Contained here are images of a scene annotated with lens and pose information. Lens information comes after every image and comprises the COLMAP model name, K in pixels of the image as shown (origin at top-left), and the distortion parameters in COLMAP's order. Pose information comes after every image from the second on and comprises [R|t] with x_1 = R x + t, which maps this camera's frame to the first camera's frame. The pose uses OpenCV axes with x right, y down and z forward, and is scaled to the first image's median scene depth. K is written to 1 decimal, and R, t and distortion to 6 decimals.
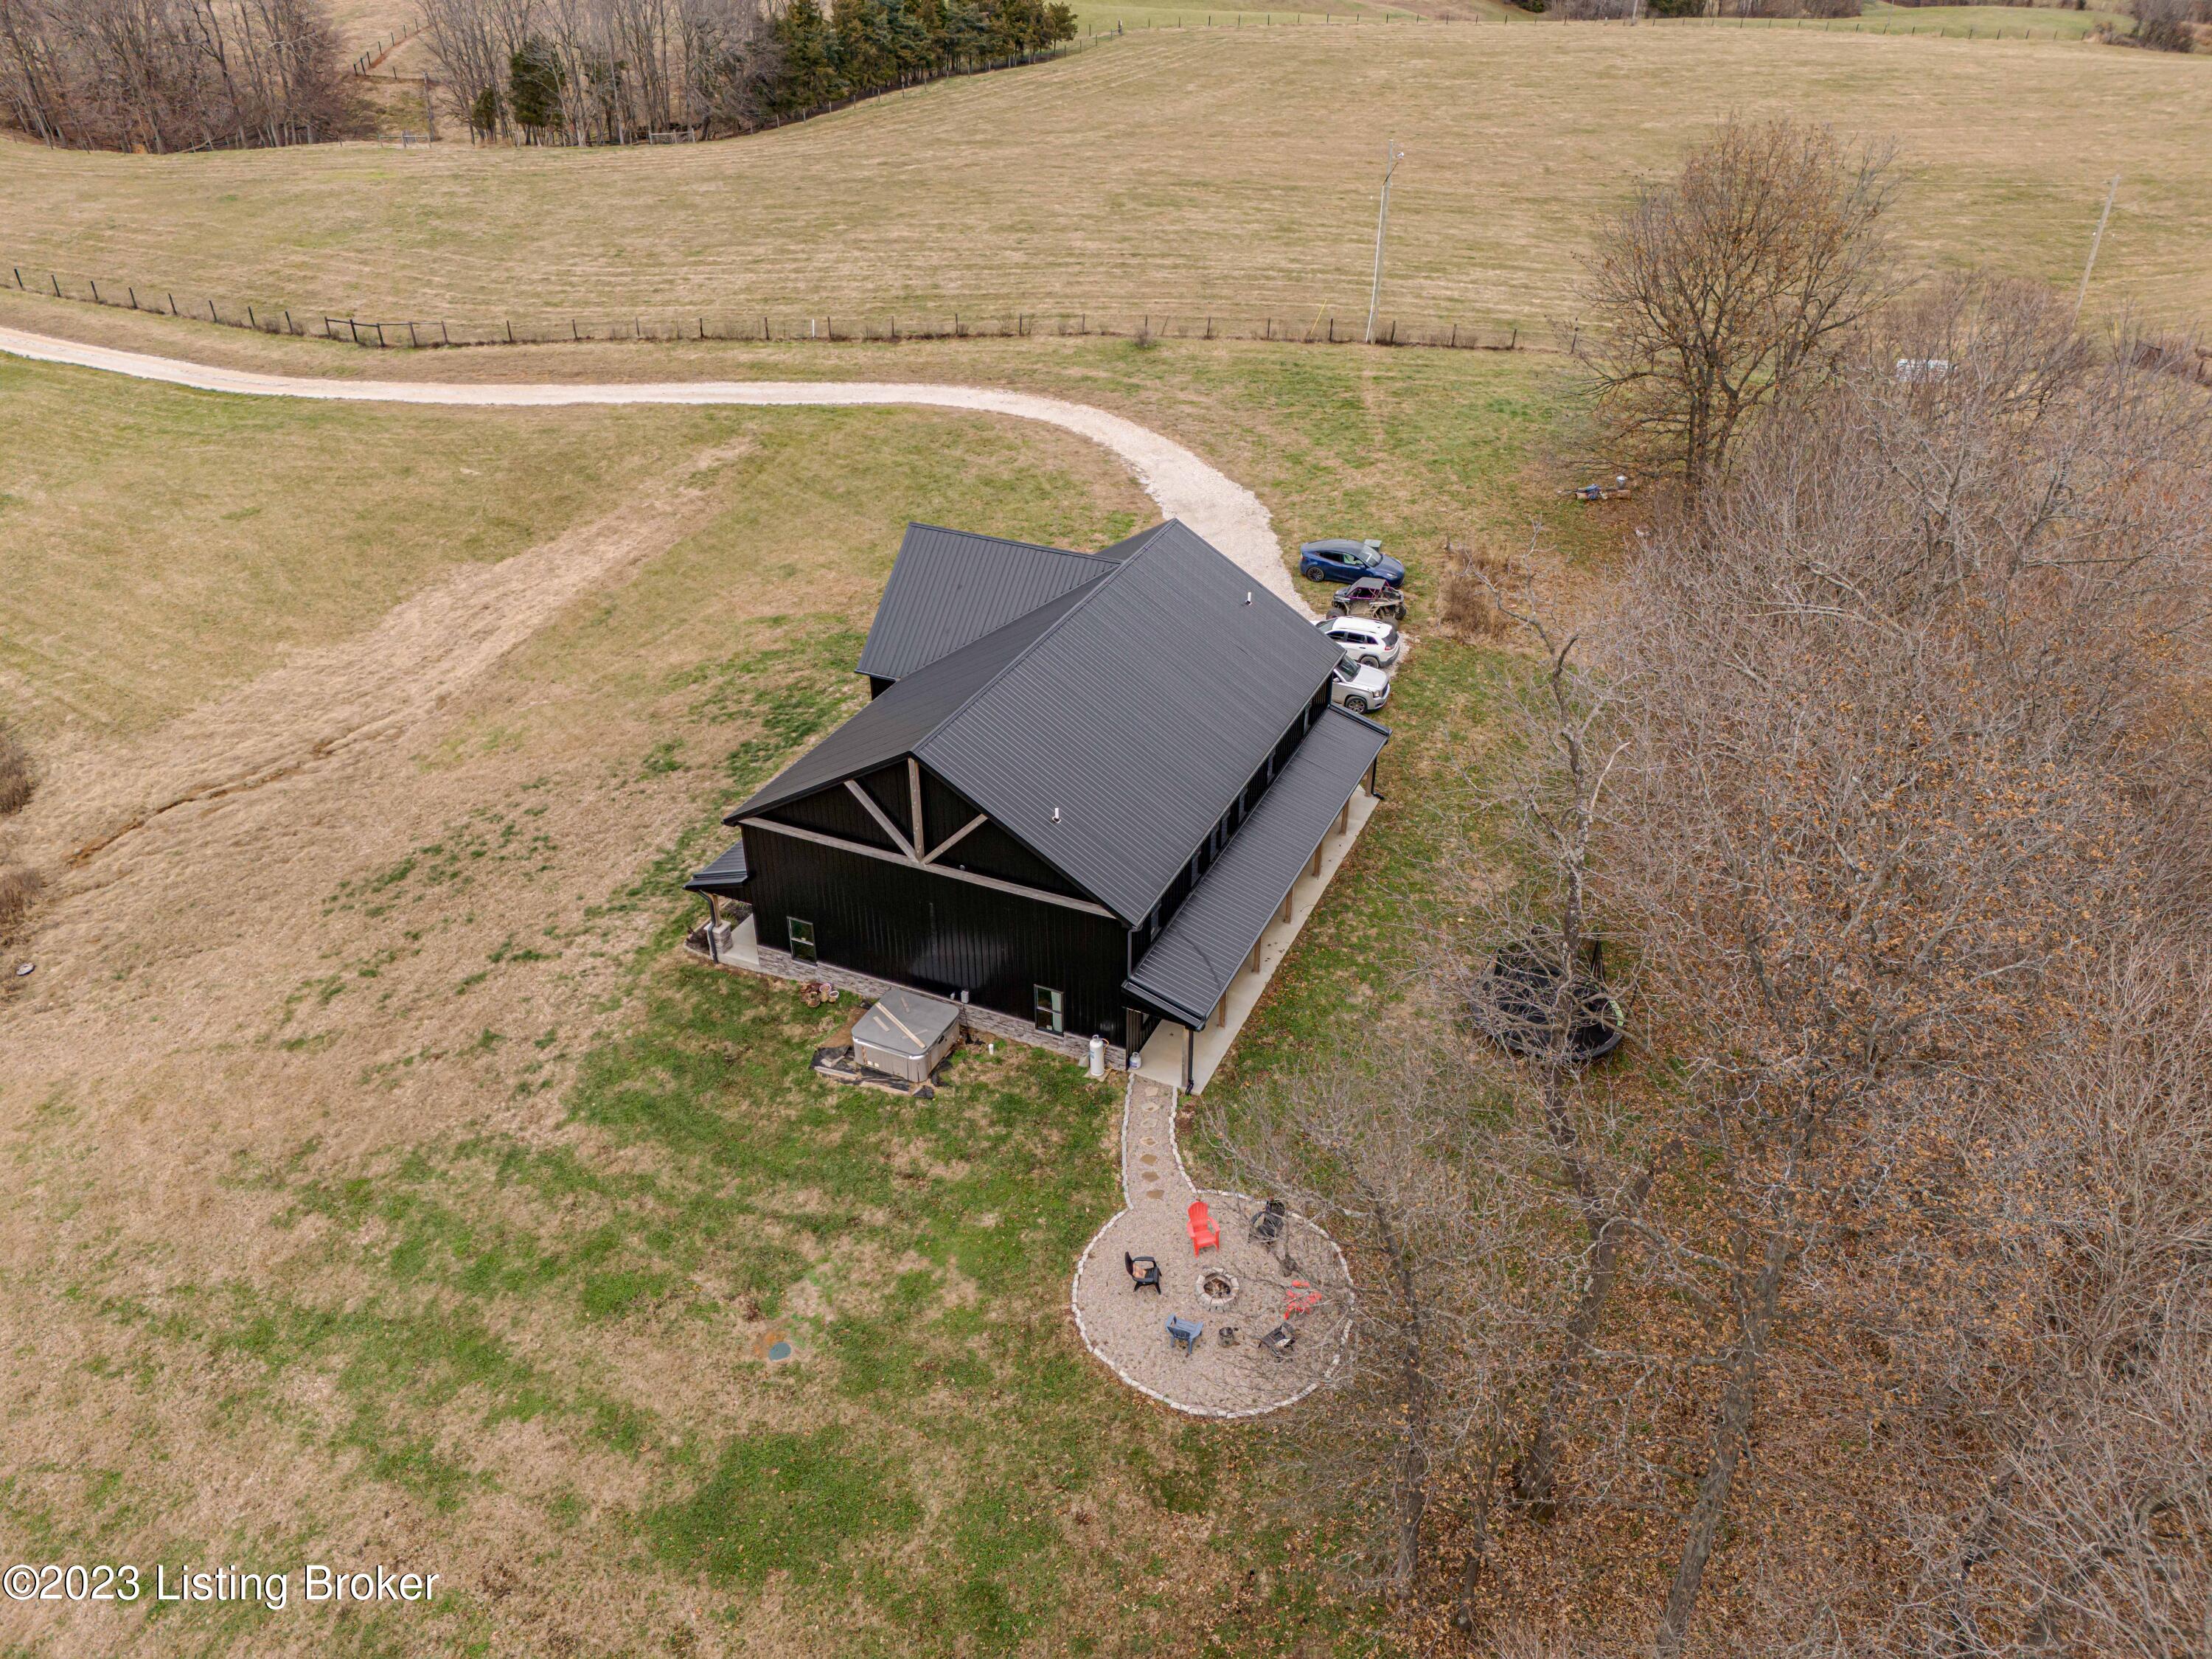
lens RADIAL K [[1595.1, 0, 1108.2], [0, 1595.1, 856.6], [0, 0, 1]] dist [0.067870, -0.059635]
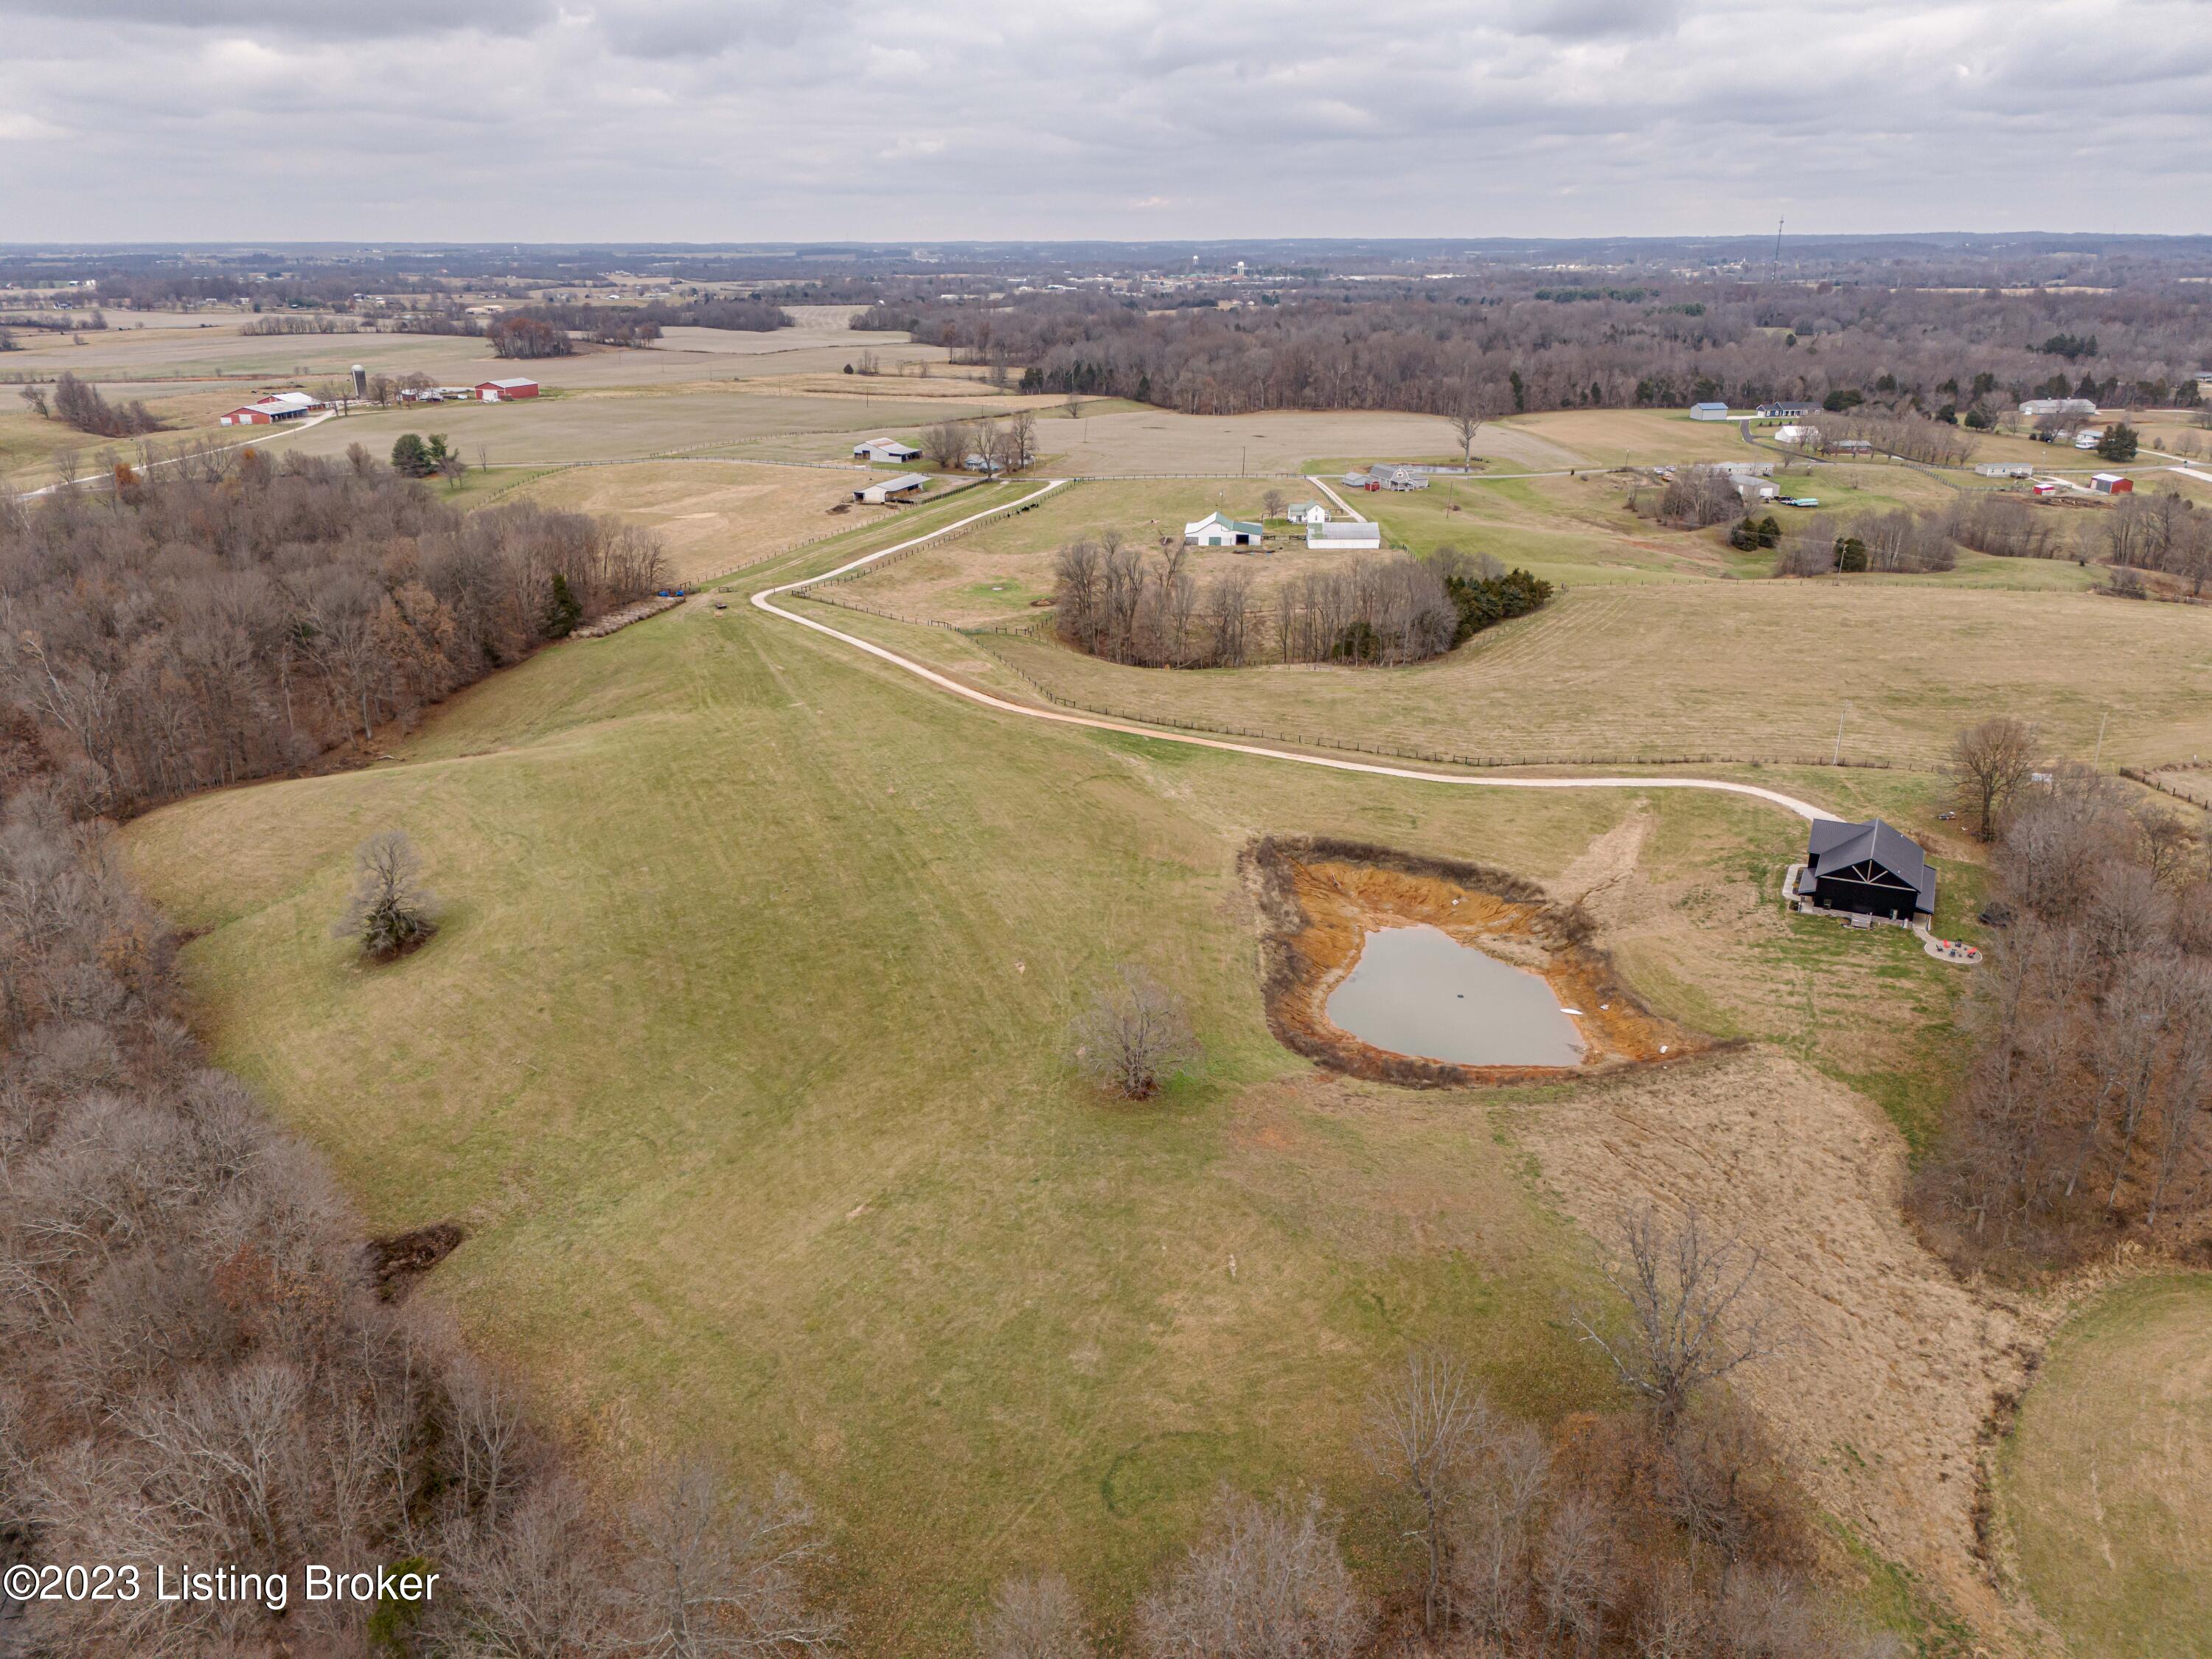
lens RADIAL K [[1595.1, 0, 1108.2], [0, 1595.1, 856.6], [0, 0, 1]] dist [0.067870, -0.059635]
pose [[0.999424, 0.008529, -0.032847, -2.308022], [-0.015197, 0.977913, -0.208460, 1.002723], [0.030343, 0.208839, 0.977479, -3.981424]]
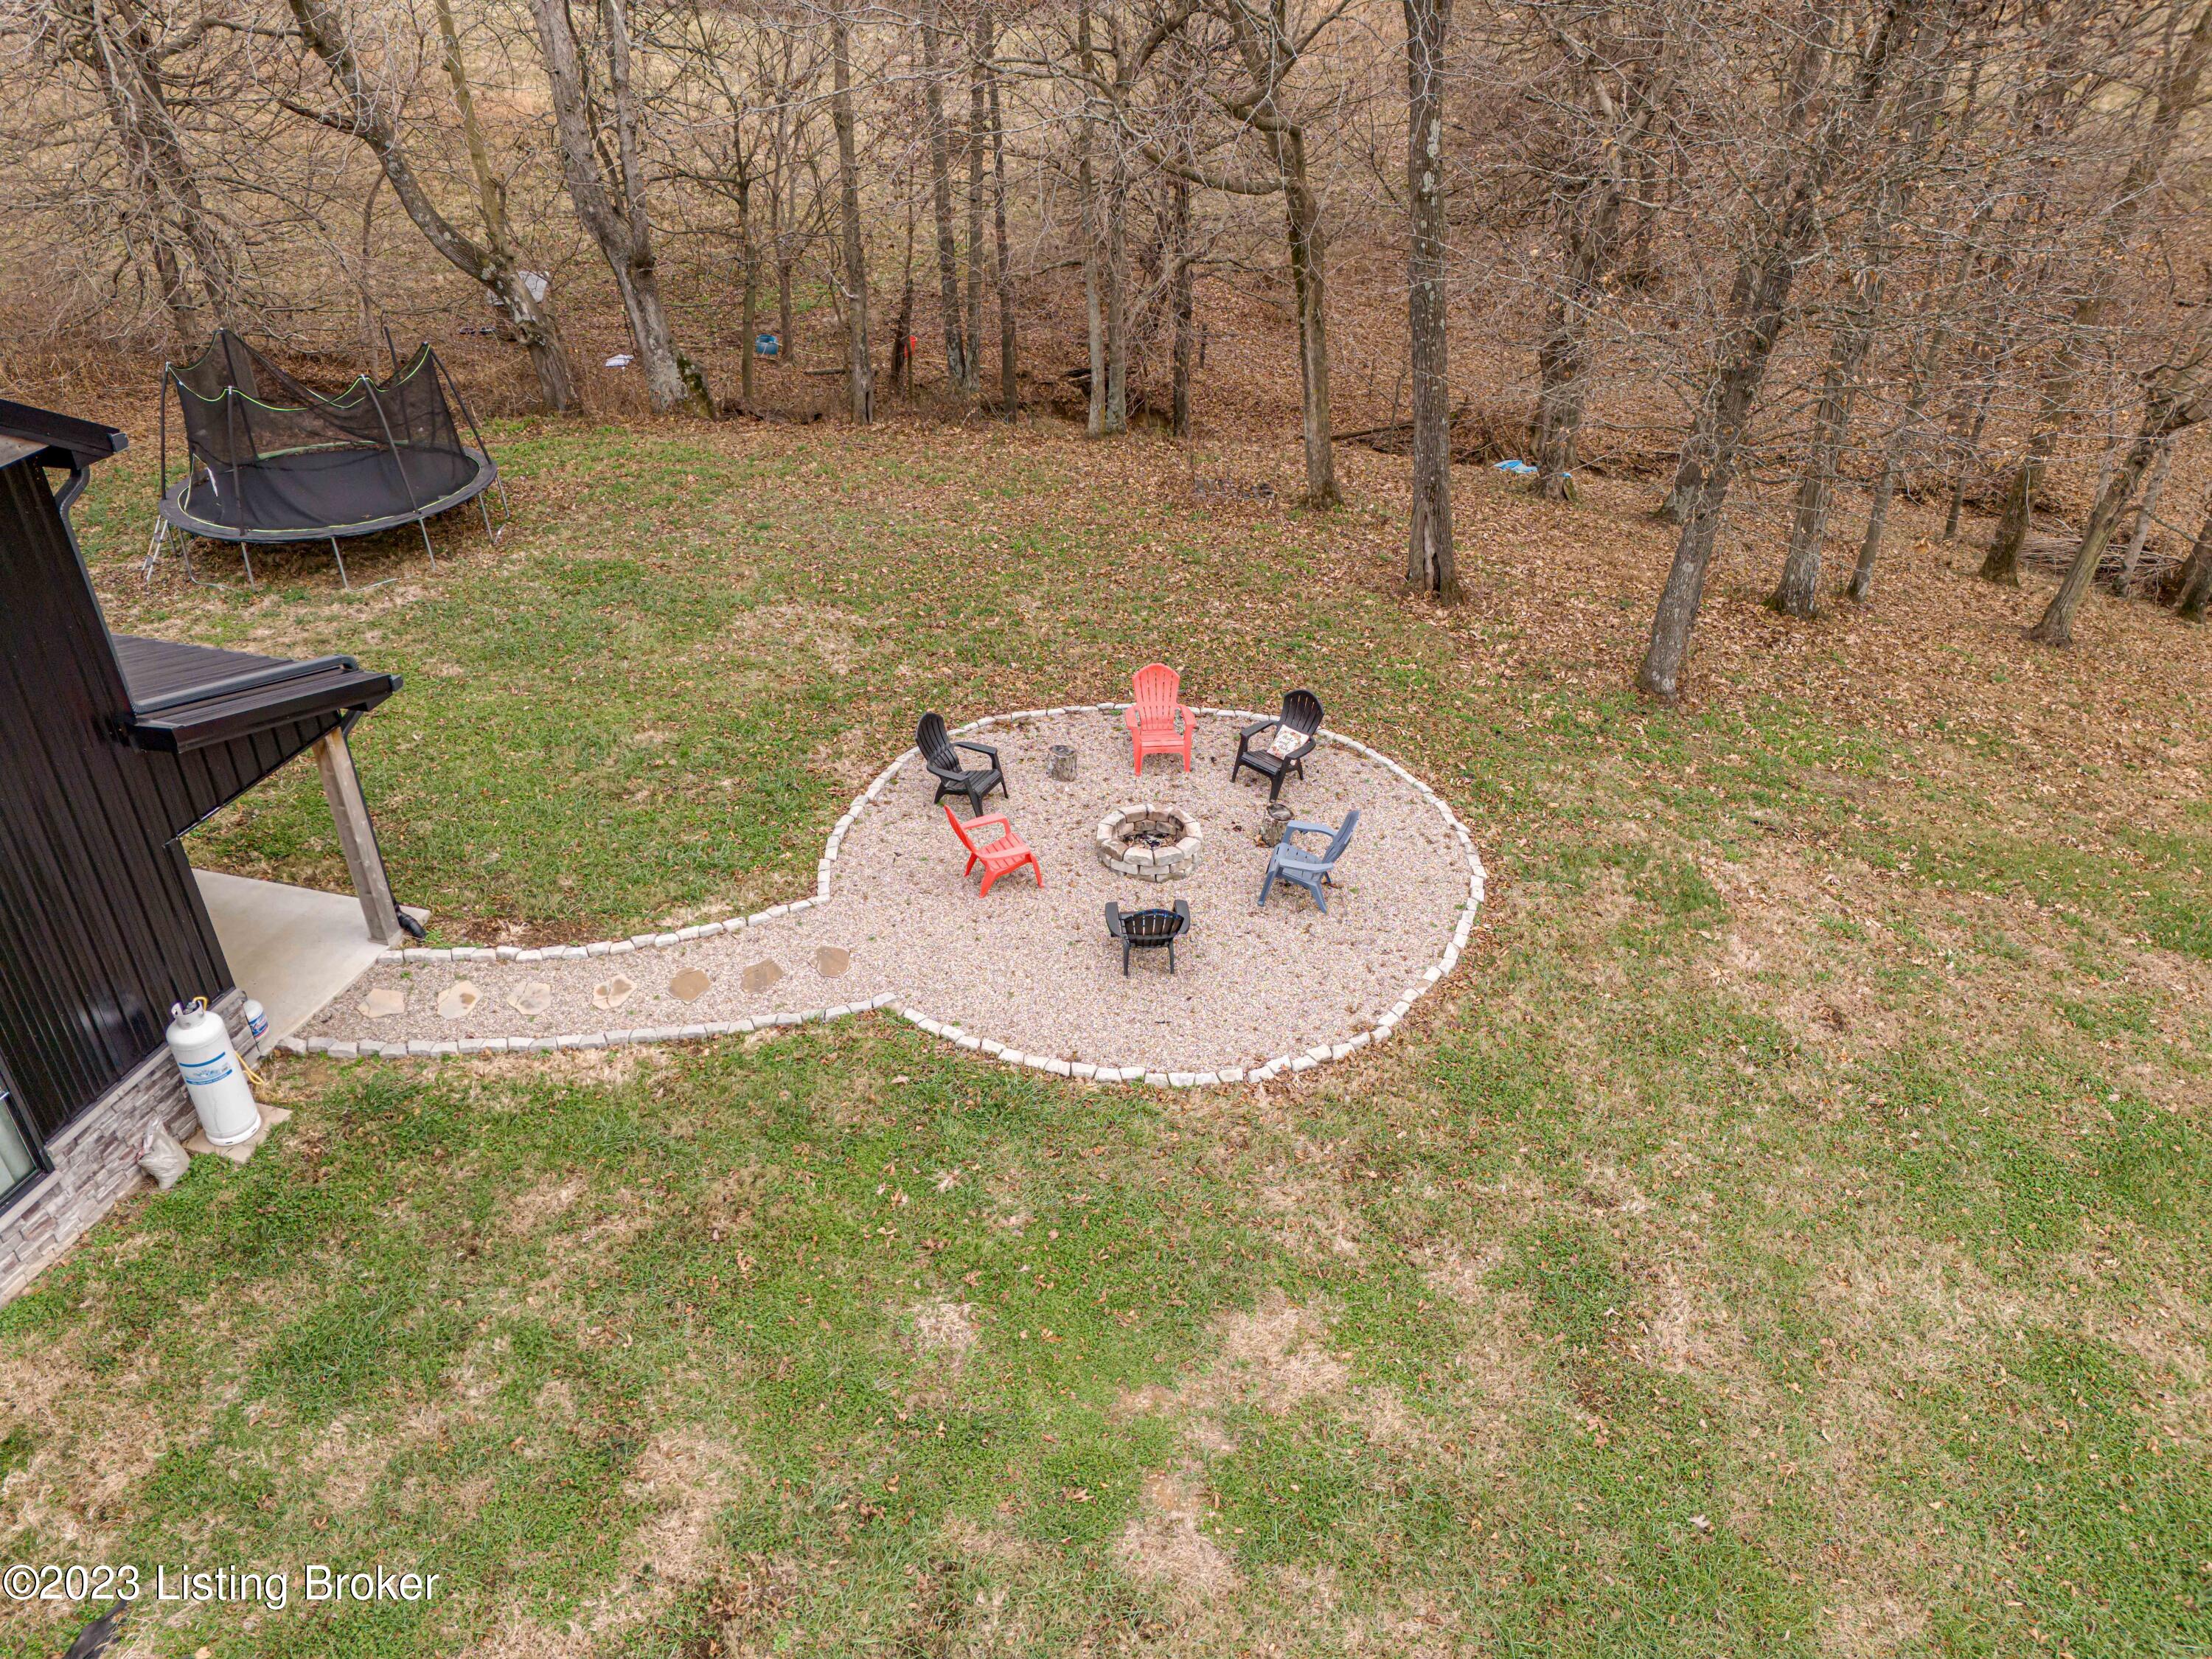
lens RADIAL K [[1595.1, 0, 1108.2], [0, 1595.1, 856.6], [0, 0, 1]] dist [0.067870, -0.059635]
pose [[-0.151982, -0.544824, 0.824663, -0.246157], [0.544666, 0.650070, 0.529857, 0.036802], [-0.824767, 0.529694, 0.197948, 0.810207]]
